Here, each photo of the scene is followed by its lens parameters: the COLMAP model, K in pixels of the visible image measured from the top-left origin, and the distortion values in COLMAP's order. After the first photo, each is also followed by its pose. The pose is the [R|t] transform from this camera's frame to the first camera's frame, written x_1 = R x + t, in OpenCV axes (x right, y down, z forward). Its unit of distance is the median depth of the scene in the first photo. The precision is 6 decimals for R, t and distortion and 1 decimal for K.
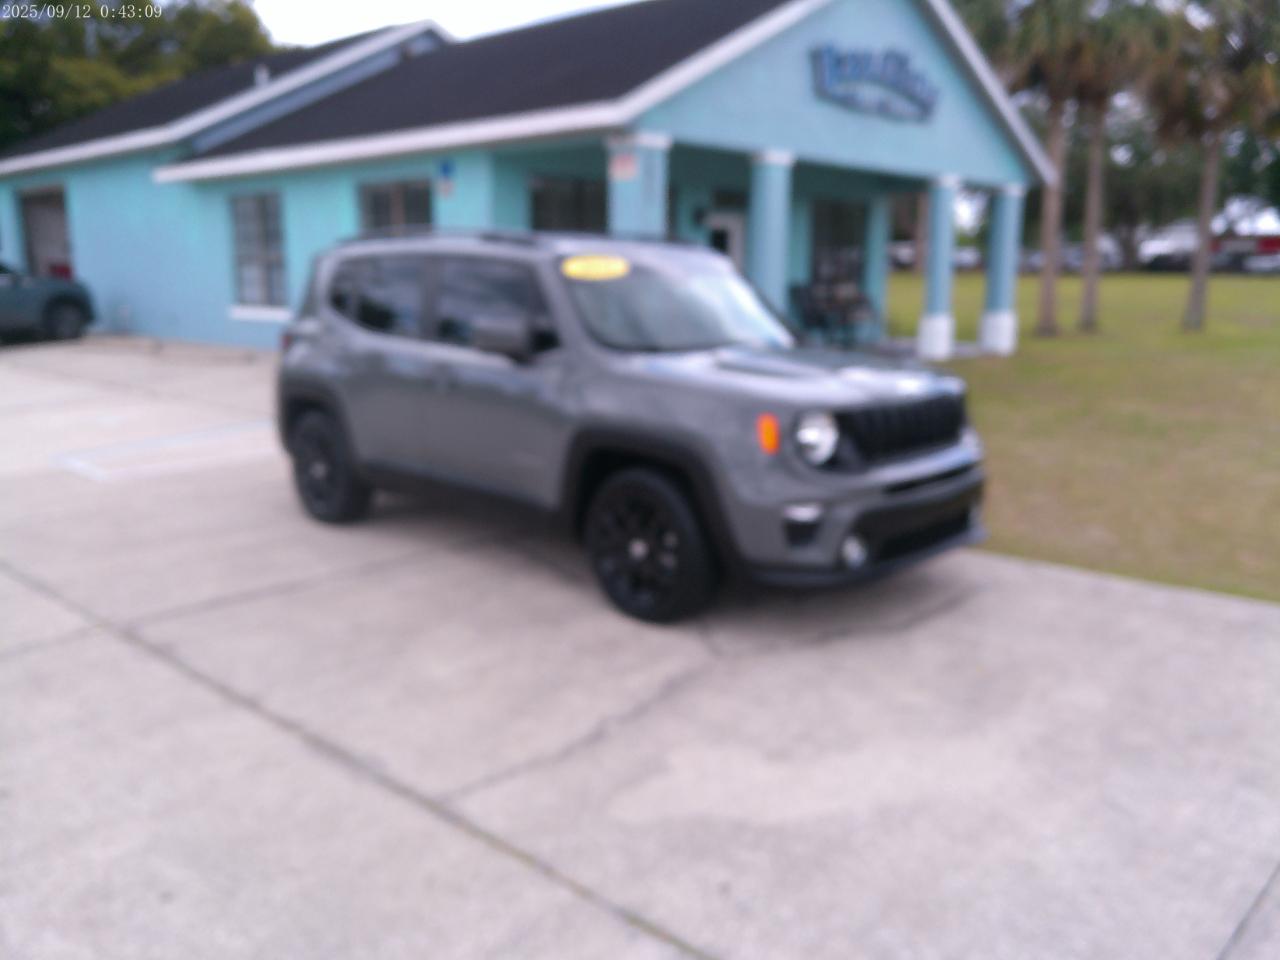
lens RADIAL K [[1067.7, 0, 641.9], [0, 1067.7, 511.1], [0, 0, 1]] dist [-0.011026, -0.005050]
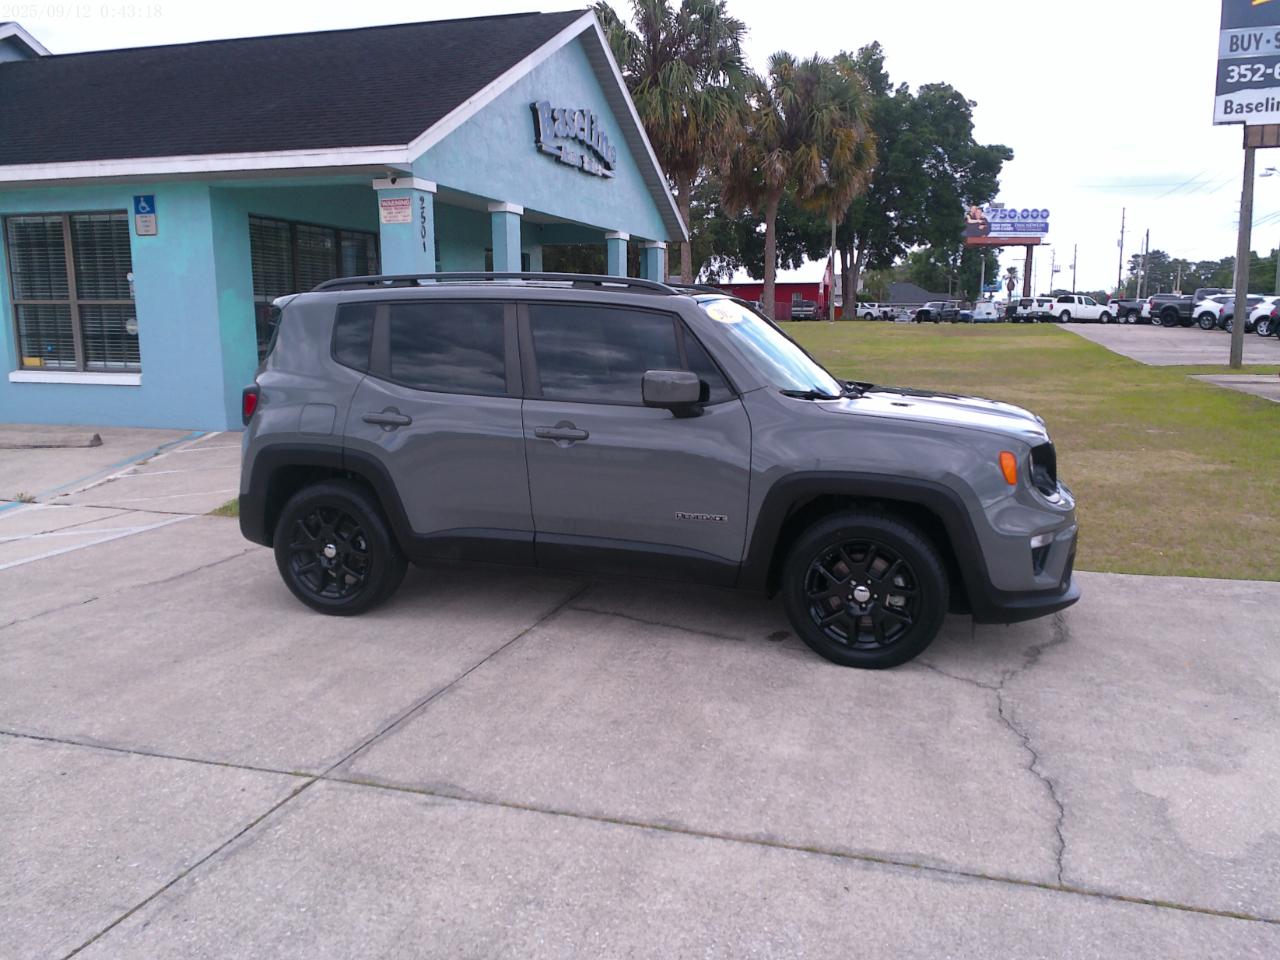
lens RADIAL K [[1032.6, 0, 644.1], [0, 1032.6, 470.8], [0, 0, 1]] dist [0.018281, -0.008497]
pose [[0.895856, -0.065643, 0.439469, -0.518606], [0.097444, 0.993976, -0.050169, -0.042255], [-0.433529, 0.087768, 0.896856, 0.185919]]
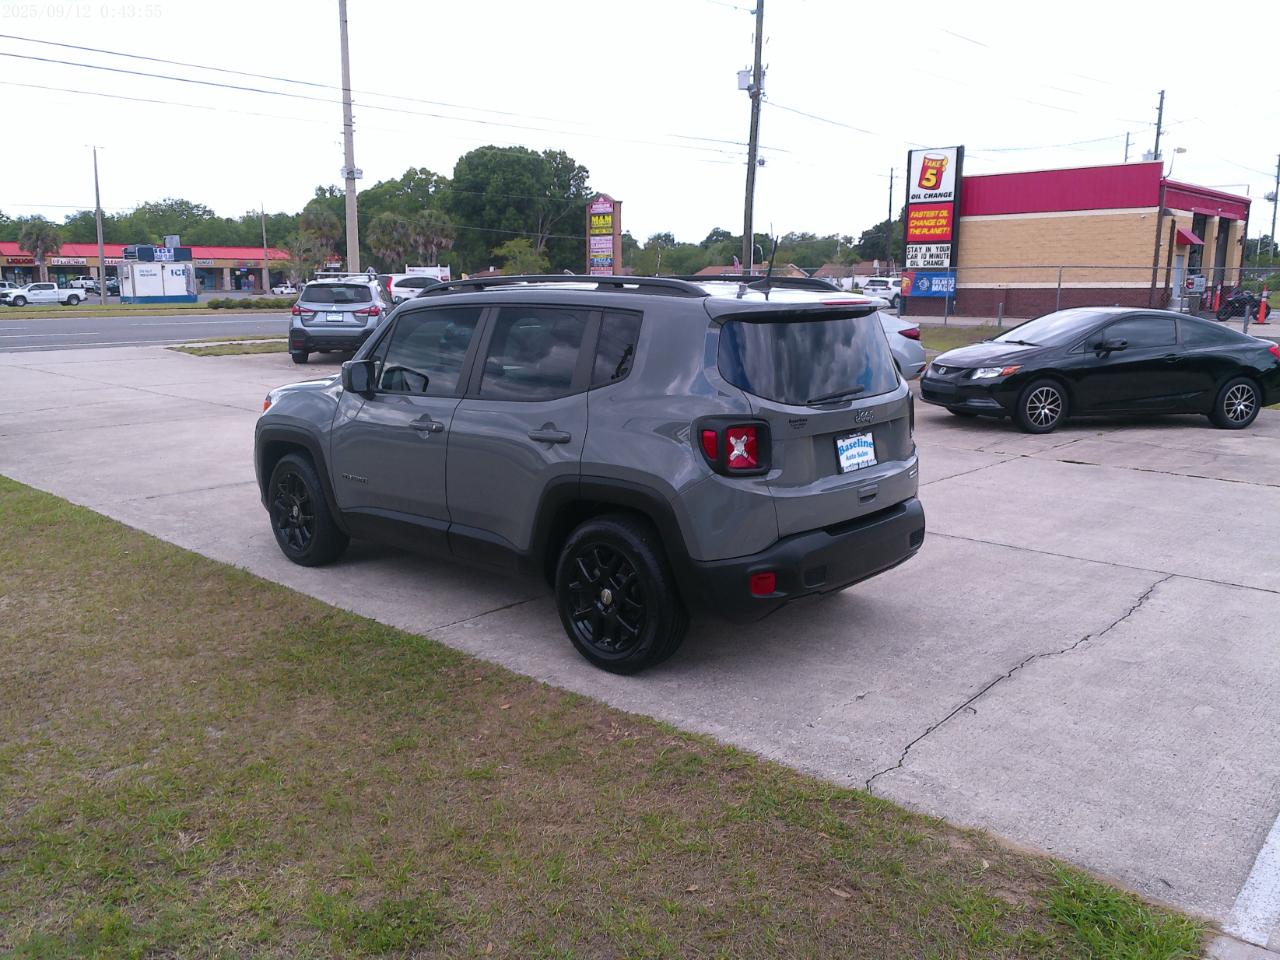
lens RADIAL K [[1034.7, 0, 640.0], [0, 1034.7, 480.0], [0, 0, 1]] dist [-0.000513, 0.004047]
pose [[-0.999585, 0.005258, -0.028328, -0.135182], [-0.006436, 0.917612, 0.397426, -0.520310], [0.028083, 0.397443, -0.917197, 2.166923]]
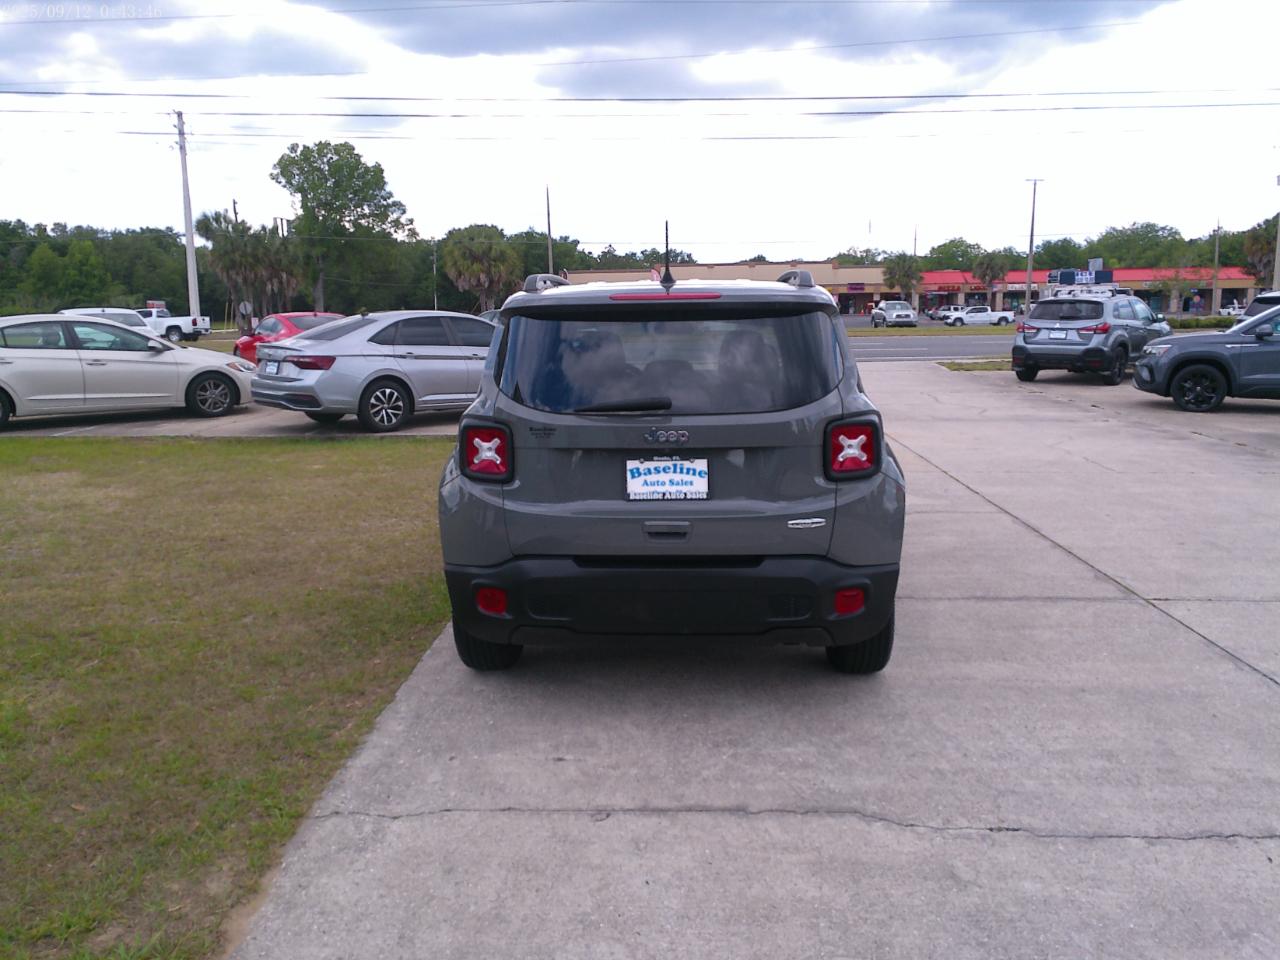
lens RADIAL K [[1002.7, 0, 640.0], [0, 1002.7, 480.0], [0, 0, 1]] dist [0.007918, 0.001523]
pose [[-0.660243, -0.116593, 0.741947, -0.827022], [0.175517, 0.936570, 0.303366, -0.411224], [-0.730255, 0.330519, -0.597900, 1.798749]]
